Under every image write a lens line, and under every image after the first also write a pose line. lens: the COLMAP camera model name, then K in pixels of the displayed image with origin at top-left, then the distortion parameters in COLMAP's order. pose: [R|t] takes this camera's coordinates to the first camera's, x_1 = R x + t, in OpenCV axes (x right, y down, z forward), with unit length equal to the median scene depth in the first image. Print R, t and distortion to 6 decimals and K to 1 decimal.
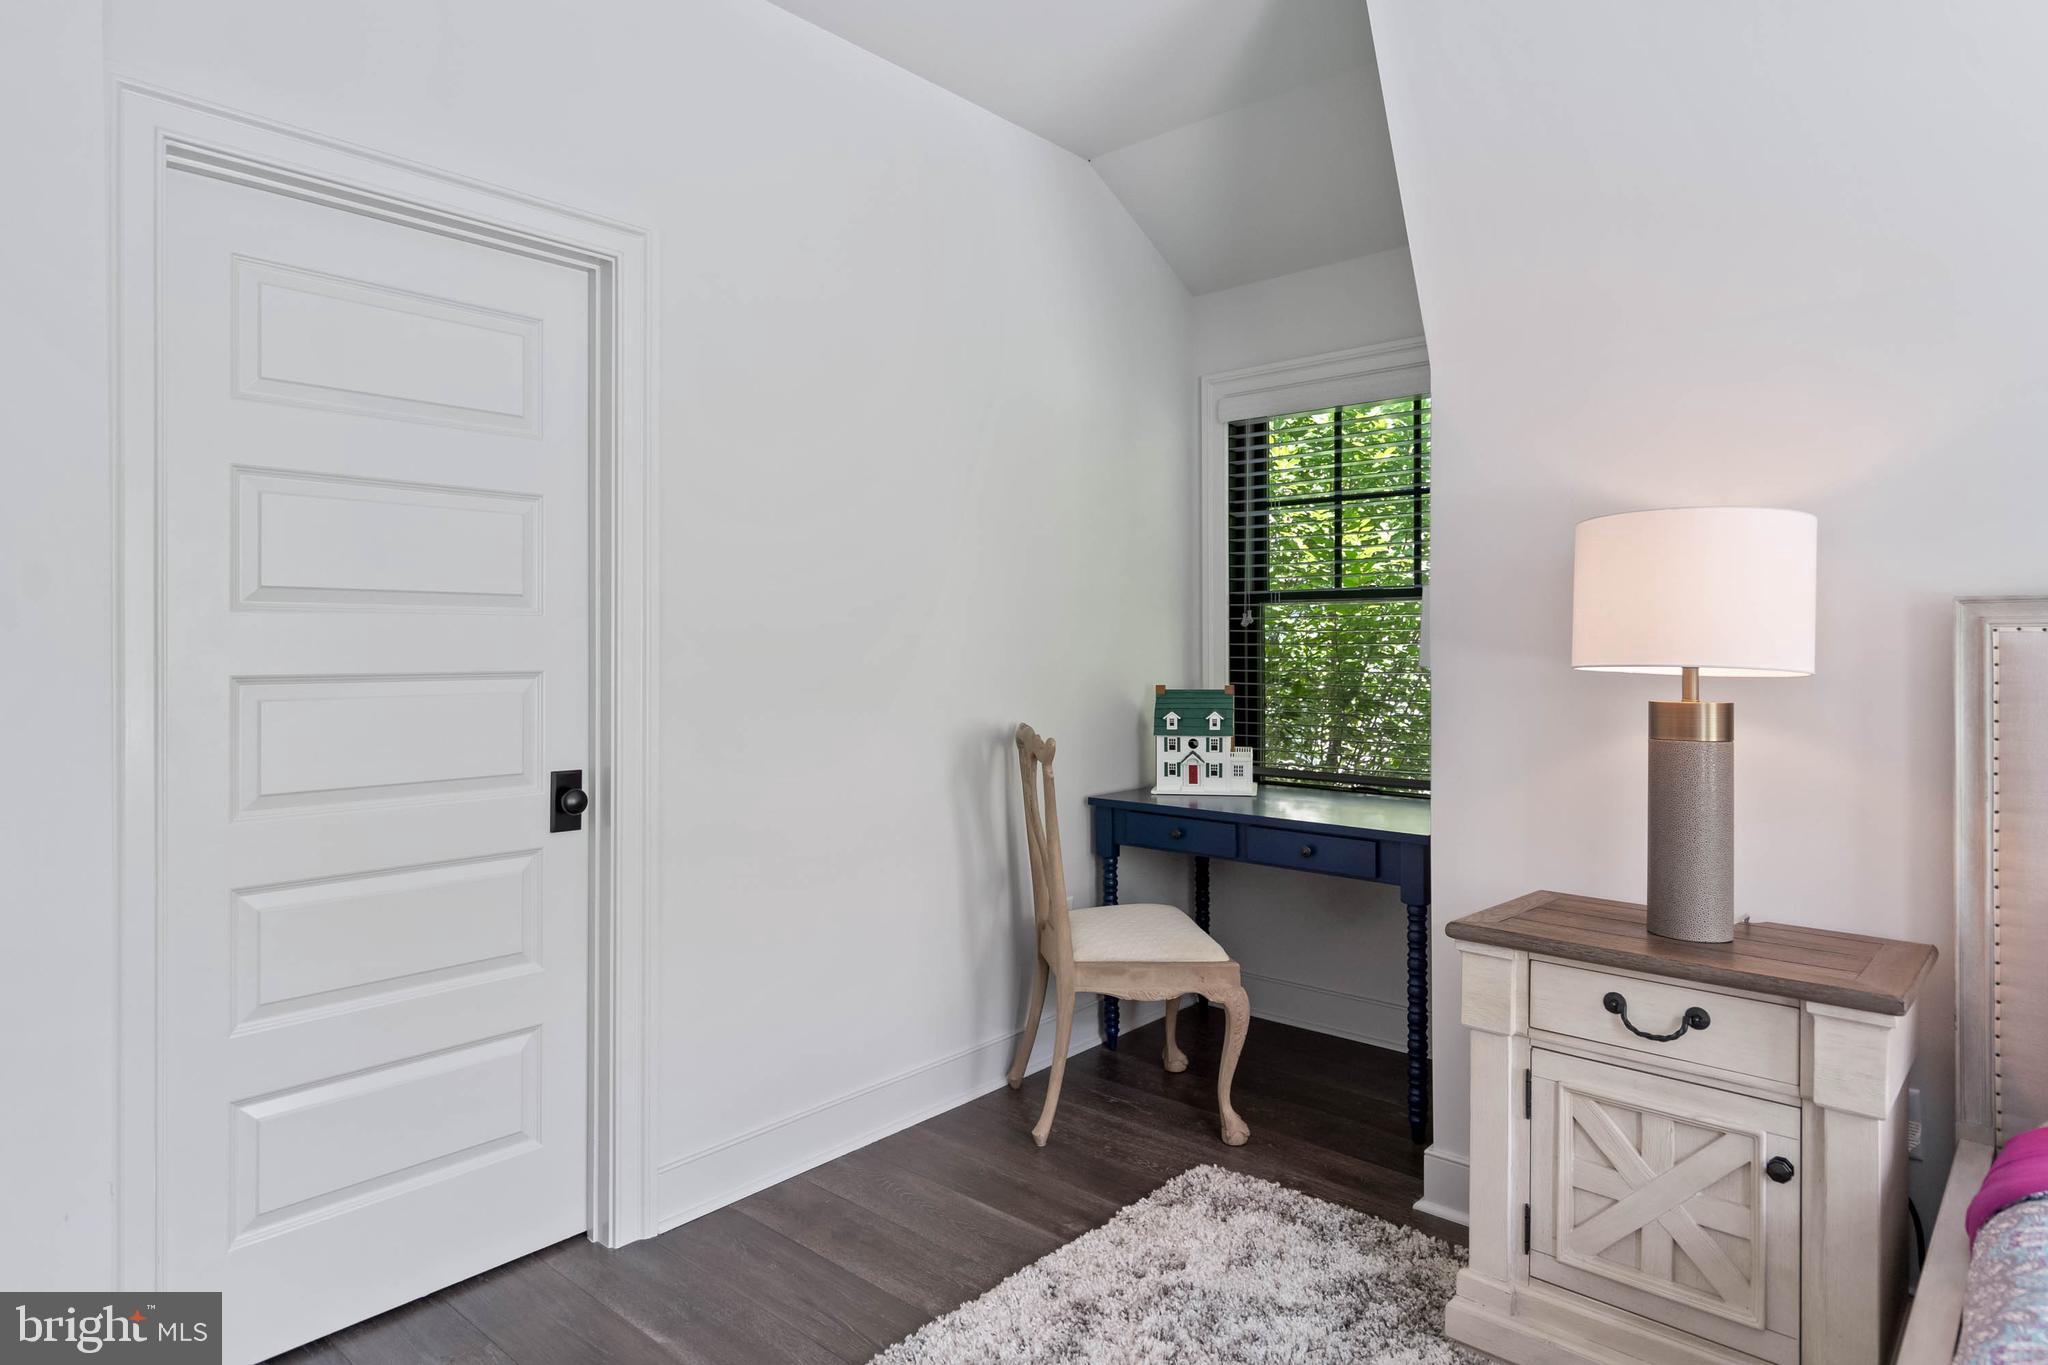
lens RADIAL K [[1166.4, 0, 1019.1], [0, 1166.4, 636.2], [0, 0, 1]] dist [-0.000968, -0.002271]
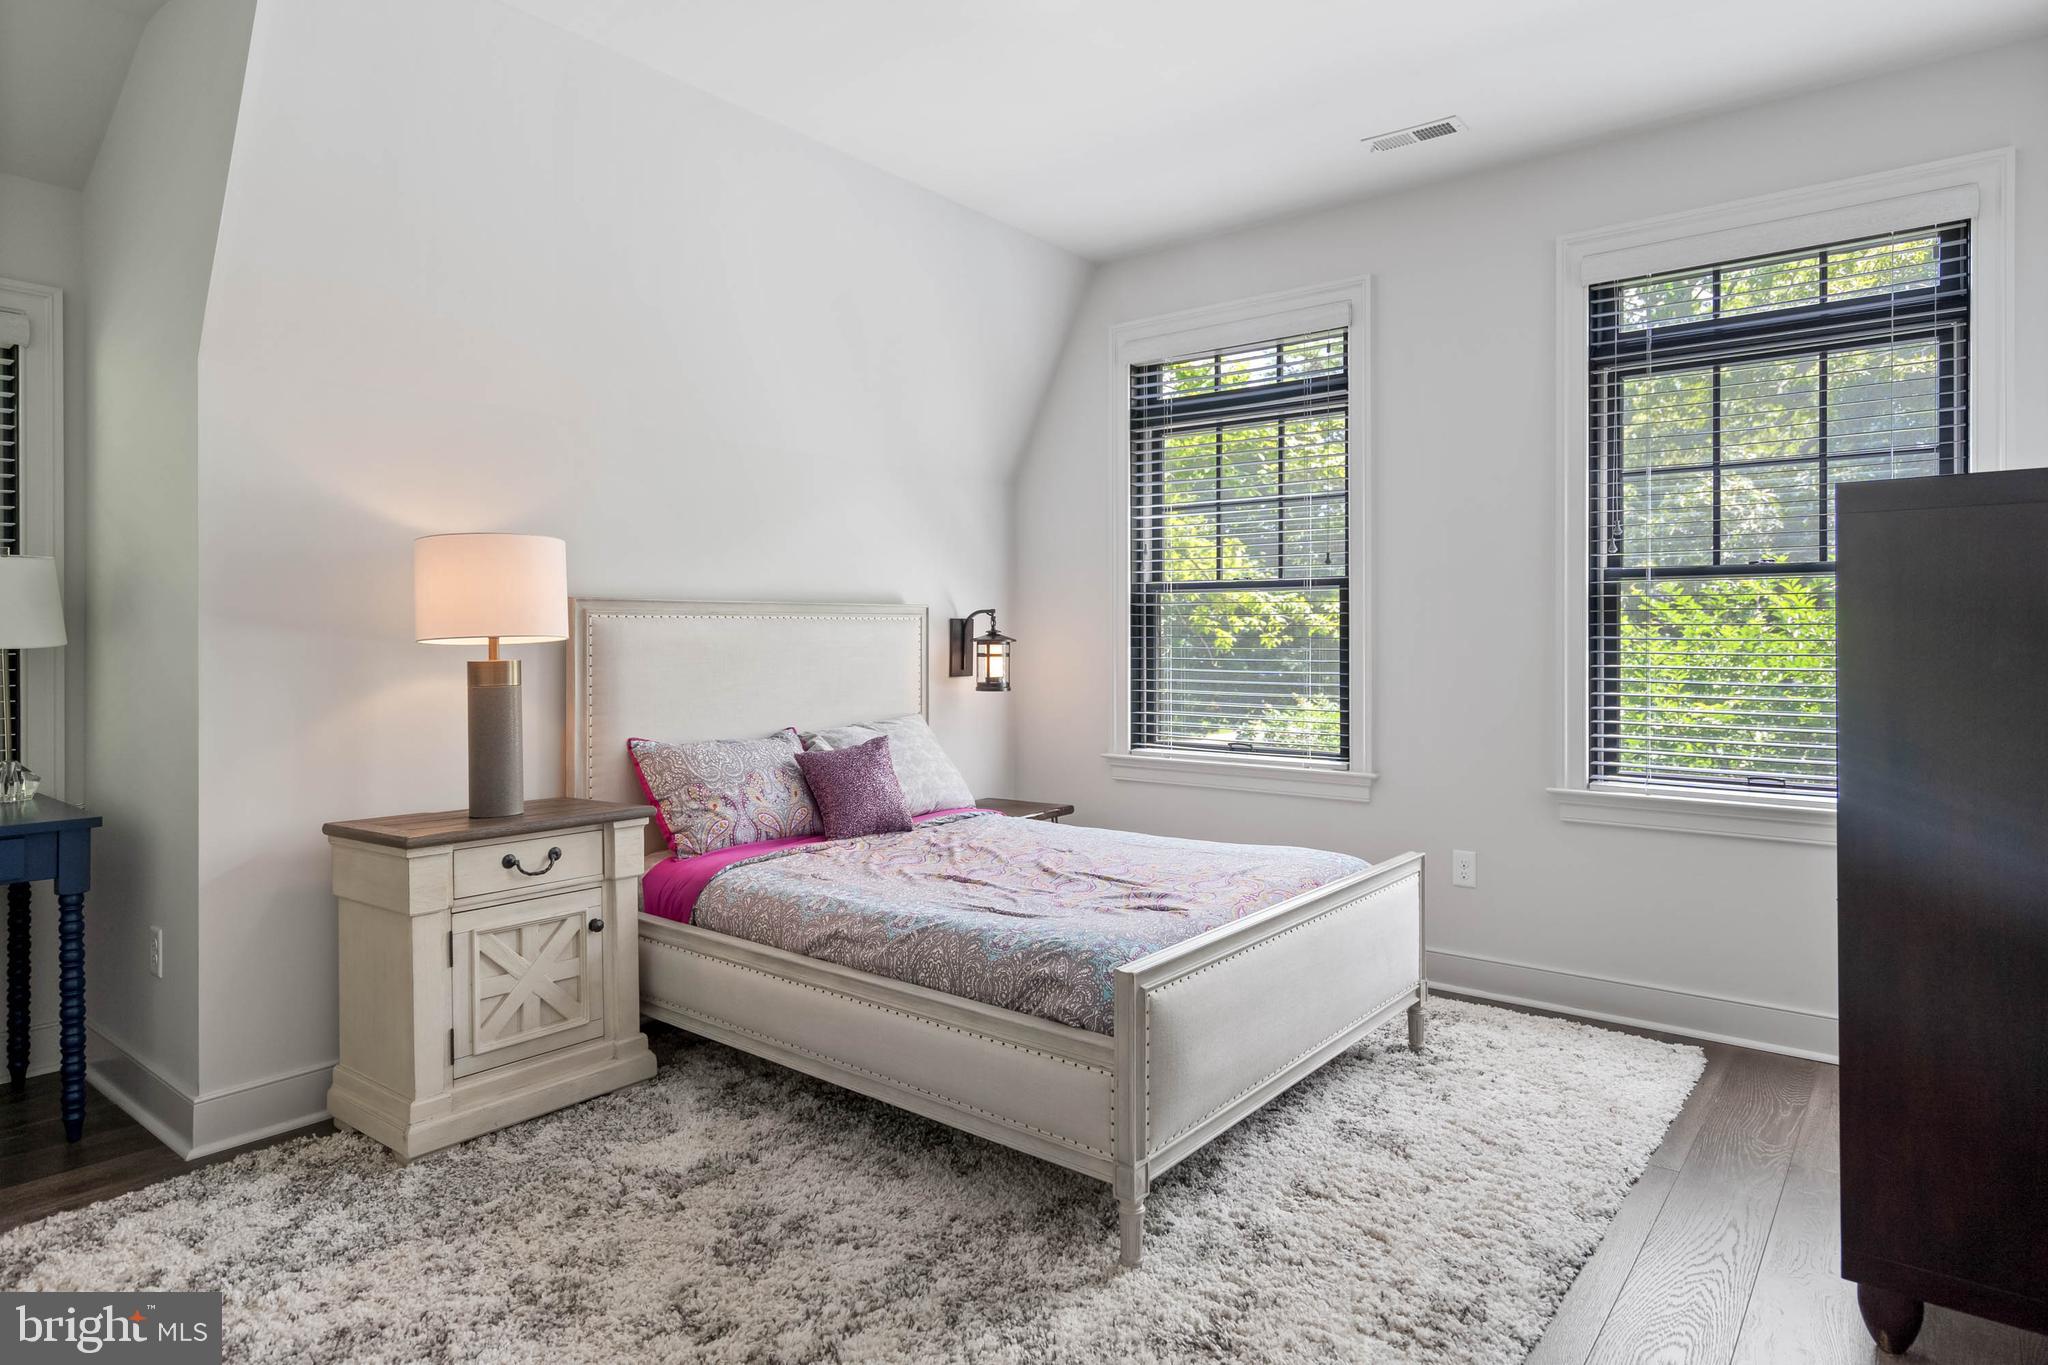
lens RADIAL K [[1166.4, 0, 1019.1], [0, 1166.4, 636.2], [0, 0, 1]] dist [-0.000968, -0.002271]
pose [[-0.049903, -0.005883, 0.998737, -1.014431], [-0.004464, 0.999974, 0.005667, 0.013263], [-0.998744, -0.004175, -0.049928, 0.419262]]
